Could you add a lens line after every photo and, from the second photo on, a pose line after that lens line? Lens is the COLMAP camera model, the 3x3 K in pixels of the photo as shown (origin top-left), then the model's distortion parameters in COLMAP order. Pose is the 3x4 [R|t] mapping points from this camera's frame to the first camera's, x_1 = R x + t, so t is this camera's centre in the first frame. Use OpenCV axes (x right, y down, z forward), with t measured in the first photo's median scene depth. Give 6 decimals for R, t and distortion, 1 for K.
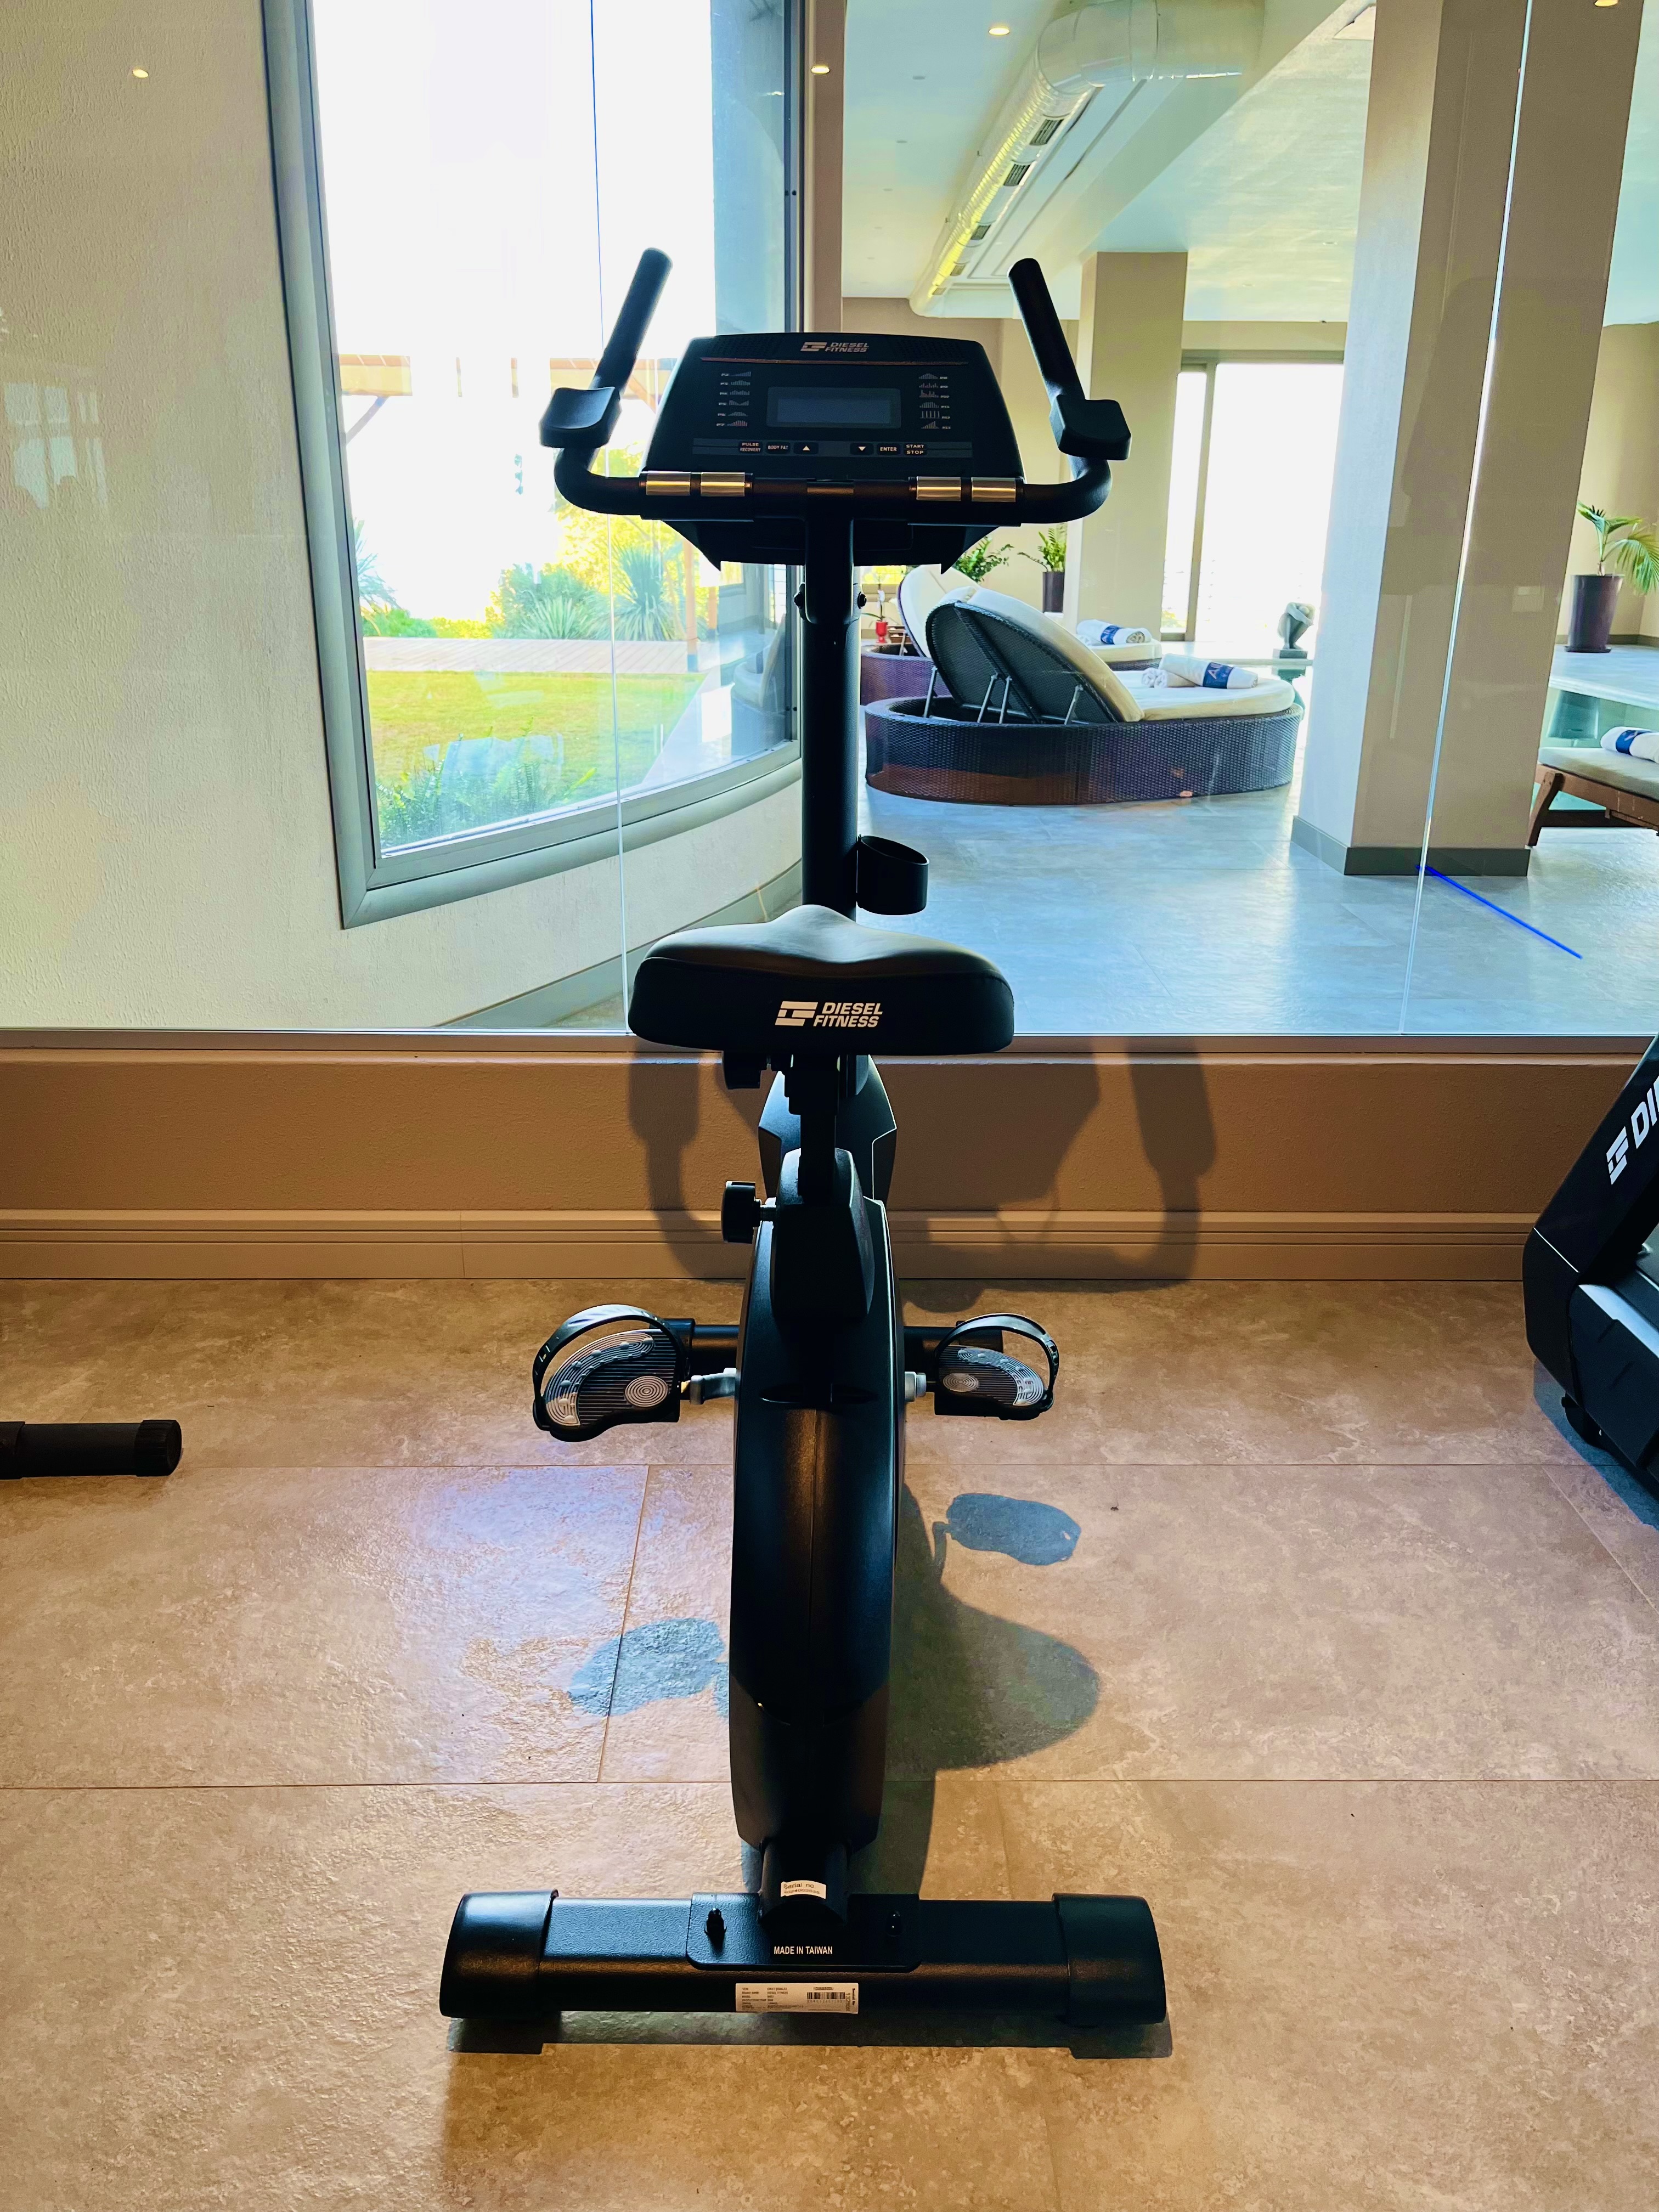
lens RADIAL K [[1678.1, 0, 819.0], [0, 1678.1, 1103.0], [0, 0, 1]] dist [0.015376, -0.029518]
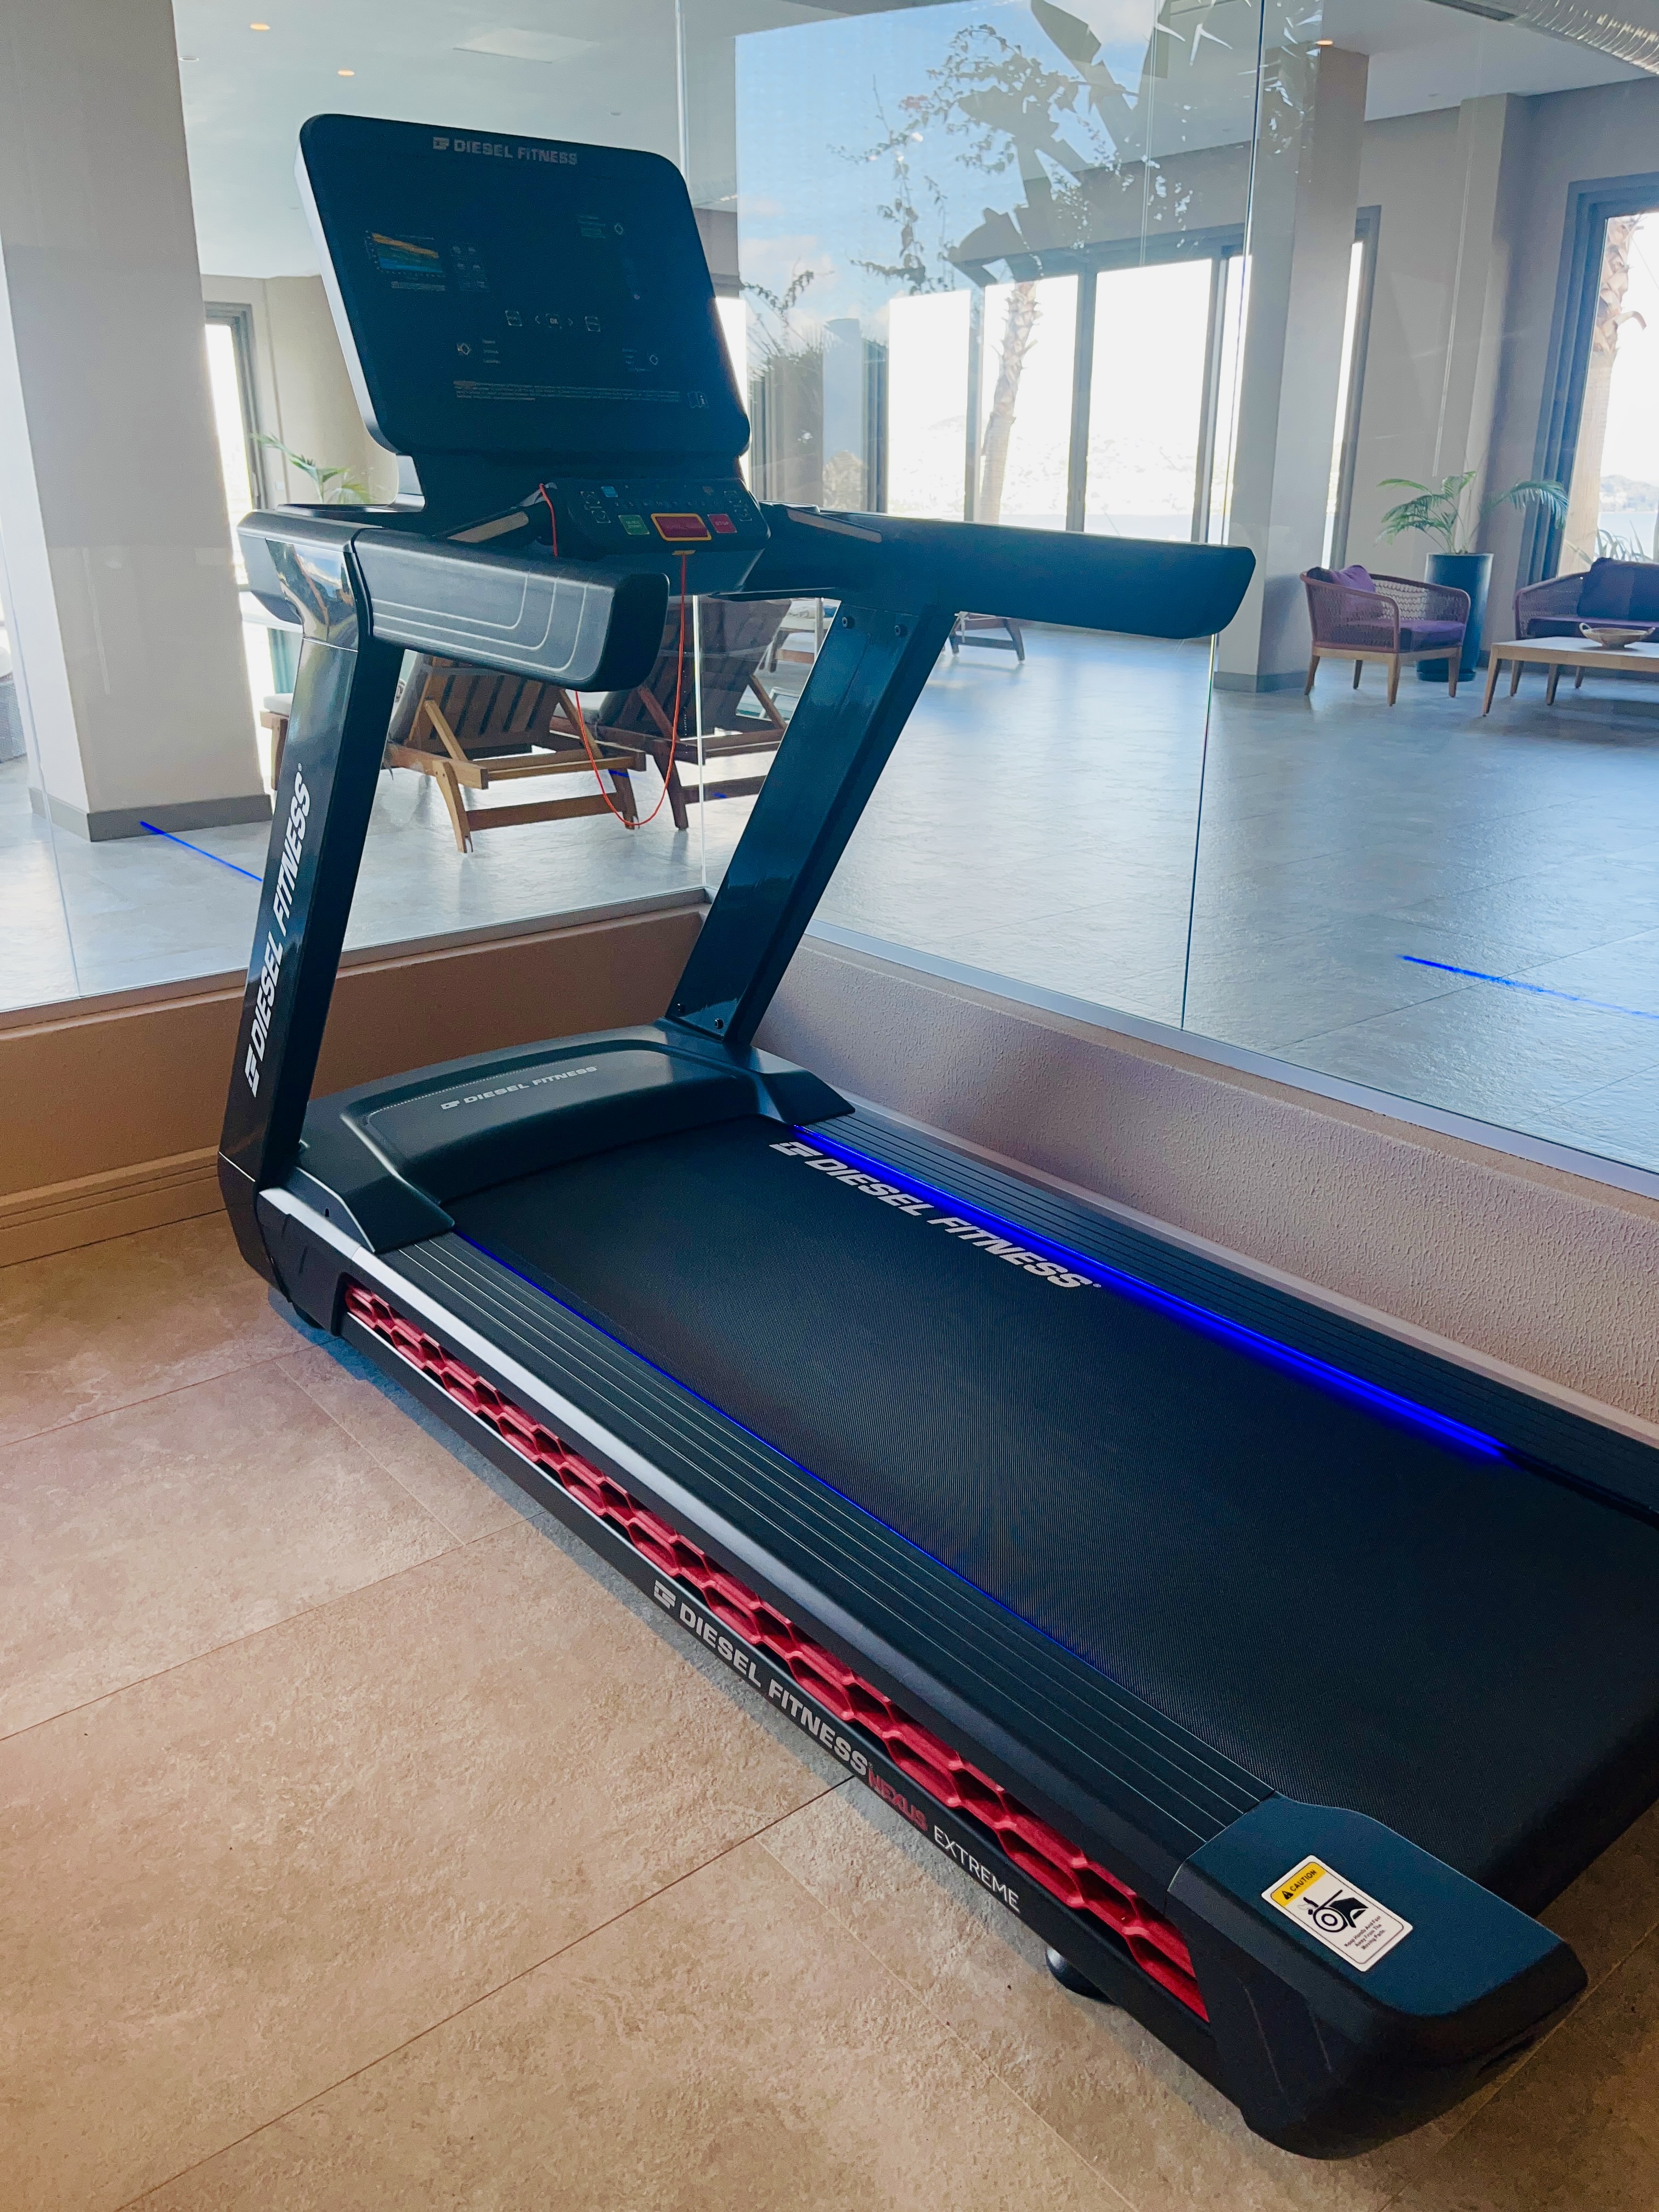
lens RADIAL K [[1678.1, 0, 828.9], [0, 1678.1, 1101.4], [0, 0, 1]] dist [0.015376, -0.029518]
pose [[0.778168, -0.227091, 0.585563, 0.119712], [0.211329, 0.972652, 0.096370, 0.024935], [-0.591434, 0.048754, 0.804878, -0.119668]]
